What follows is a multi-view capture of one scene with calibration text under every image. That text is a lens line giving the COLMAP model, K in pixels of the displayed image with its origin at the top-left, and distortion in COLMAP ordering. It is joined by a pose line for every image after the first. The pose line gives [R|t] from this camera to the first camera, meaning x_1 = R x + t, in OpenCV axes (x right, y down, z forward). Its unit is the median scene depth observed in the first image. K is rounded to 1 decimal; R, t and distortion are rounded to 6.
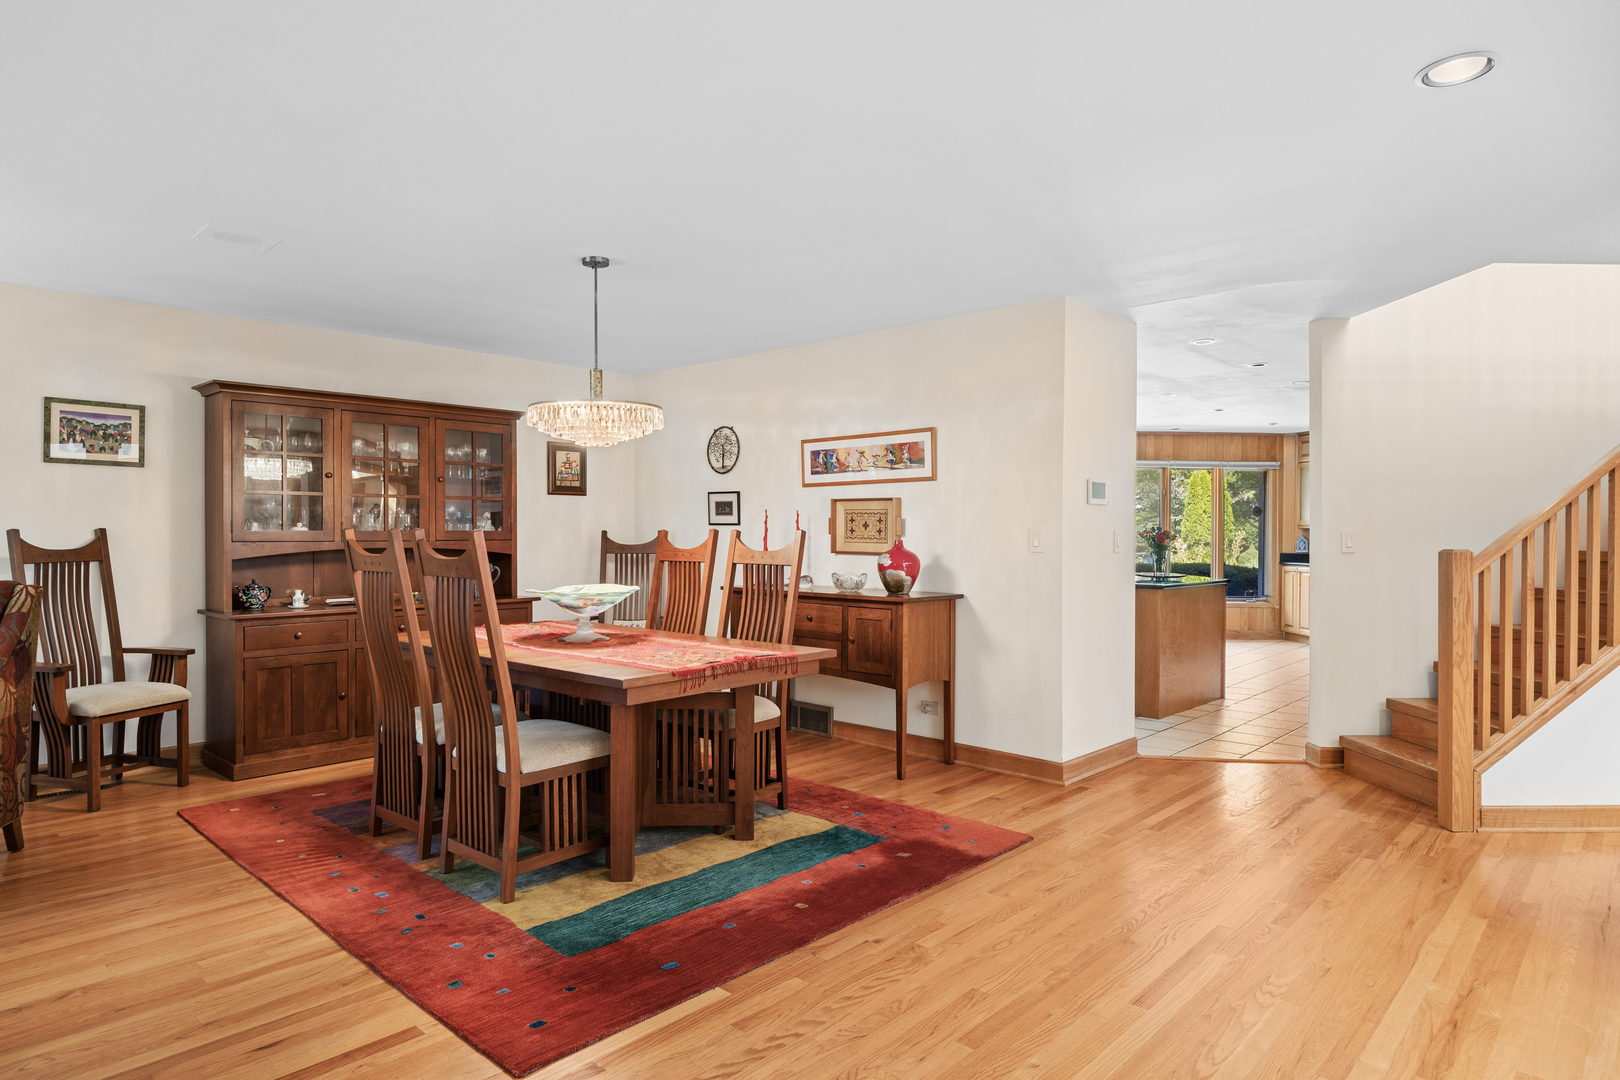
lens RADIAL K [[932.1, 0, 813.3], [0, 932.1, 543.3], [0, 0, 1]] dist [-0.007533, 0.000512]
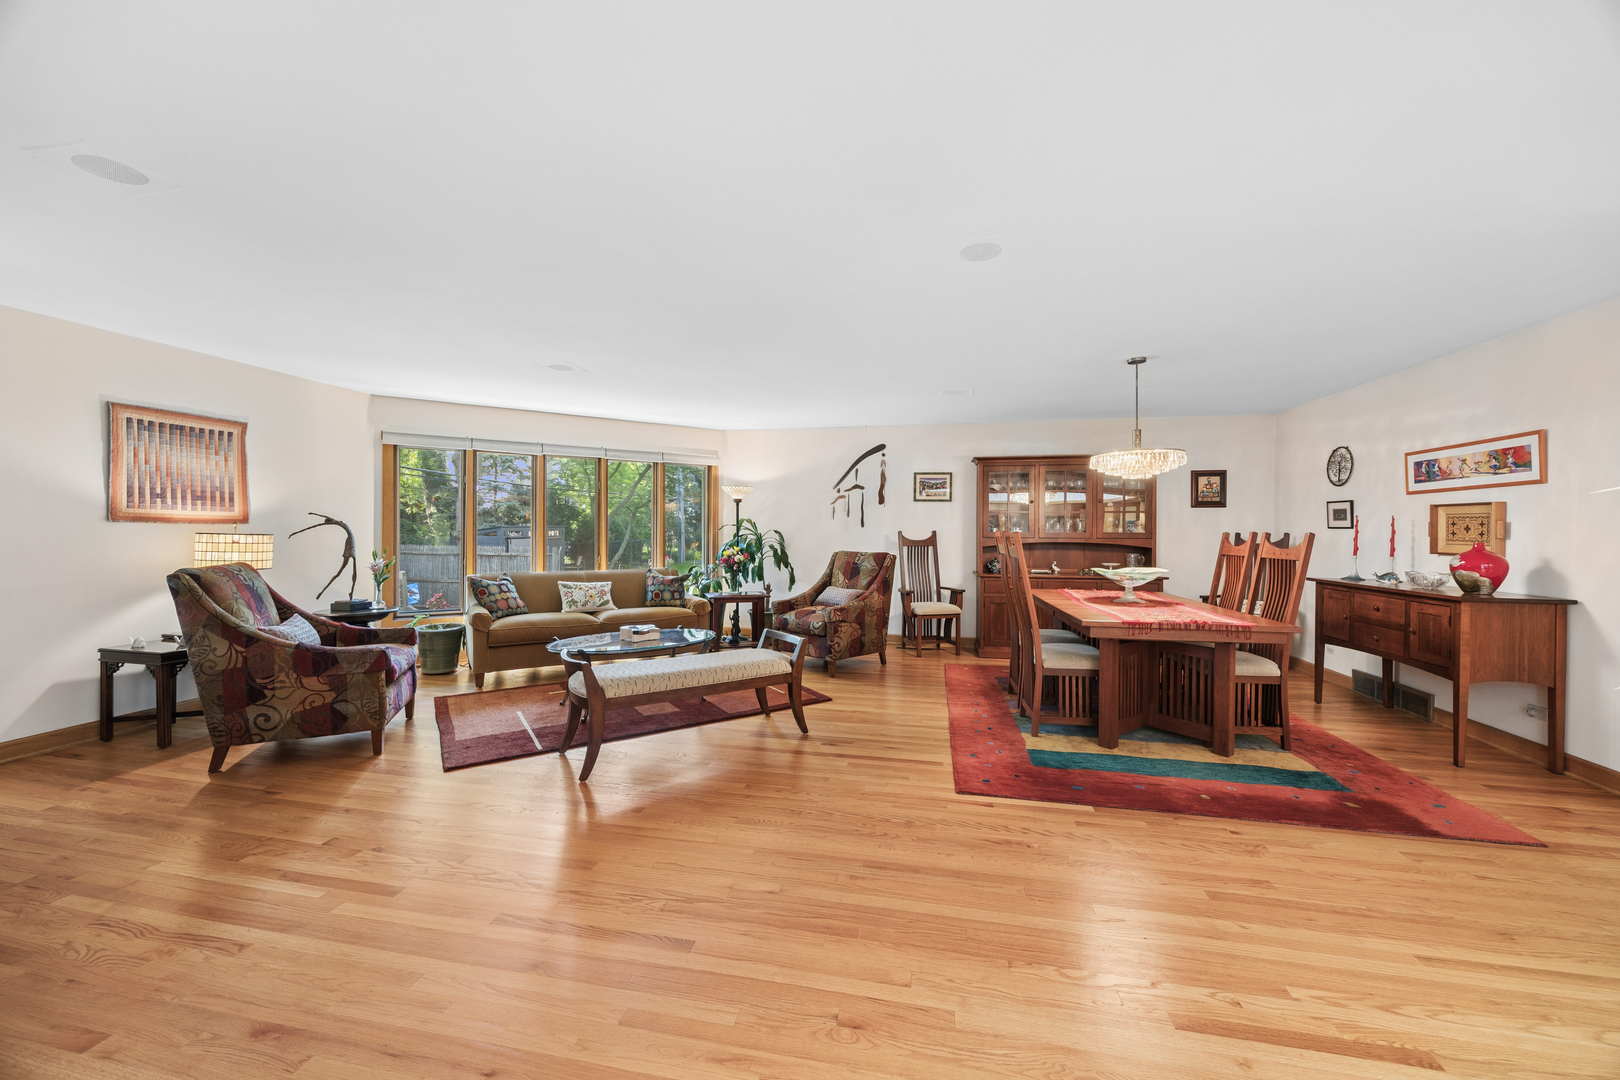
lens RADIAL K [[621.0, 0, 802.2], [0, 621.0, 539.9], [0, 0, 1]] dist [-0.002541, -0.000128]
pose [[0.513555, 0.013882, -0.857945, 0.323436], [-0.014080, 0.999871, 0.007750, -0.001425], [0.857941, 0.008099, 0.513684, -0.012468]]
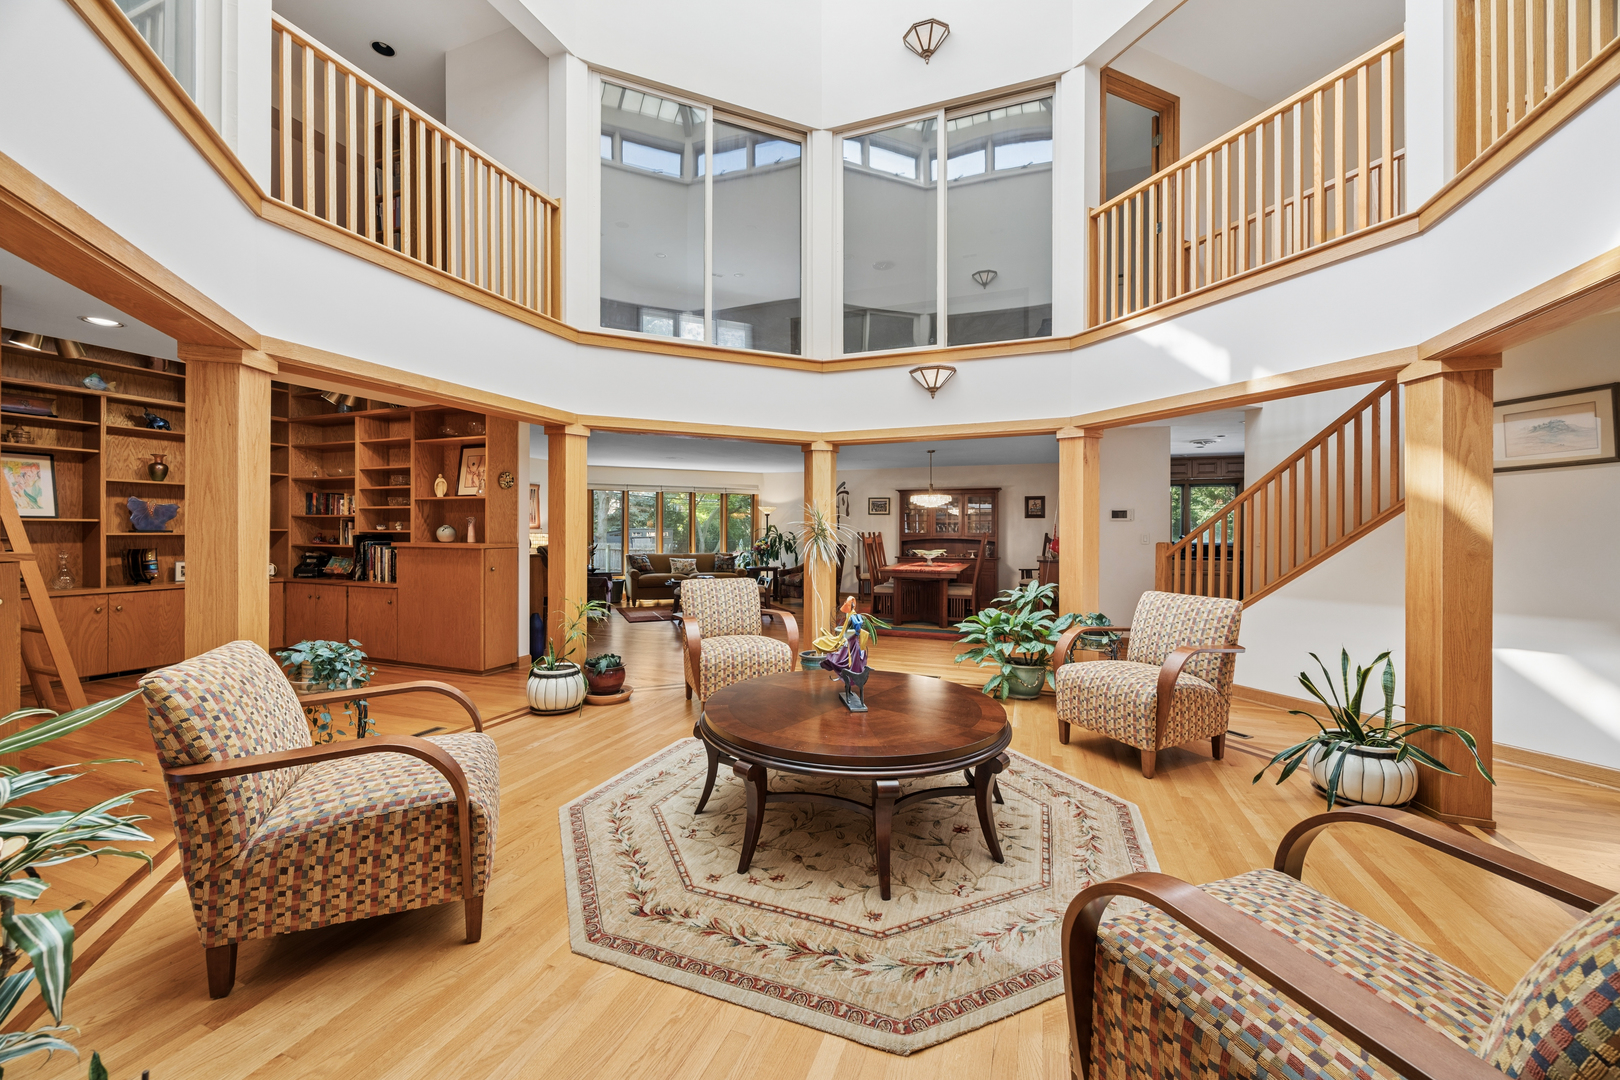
lens RADIAL K [[621.0, 0, 808.0], [0, 621.0, 531.8], [0, 0, 1]] dist [-0.002541, -0.000128]
pose [[0.376916, 0.000760, -0.926247, 1.422176], [-0.014750, 0.999878, -0.005182, 0.000876], [0.926130, 0.015615, 0.376881, -0.201755]]
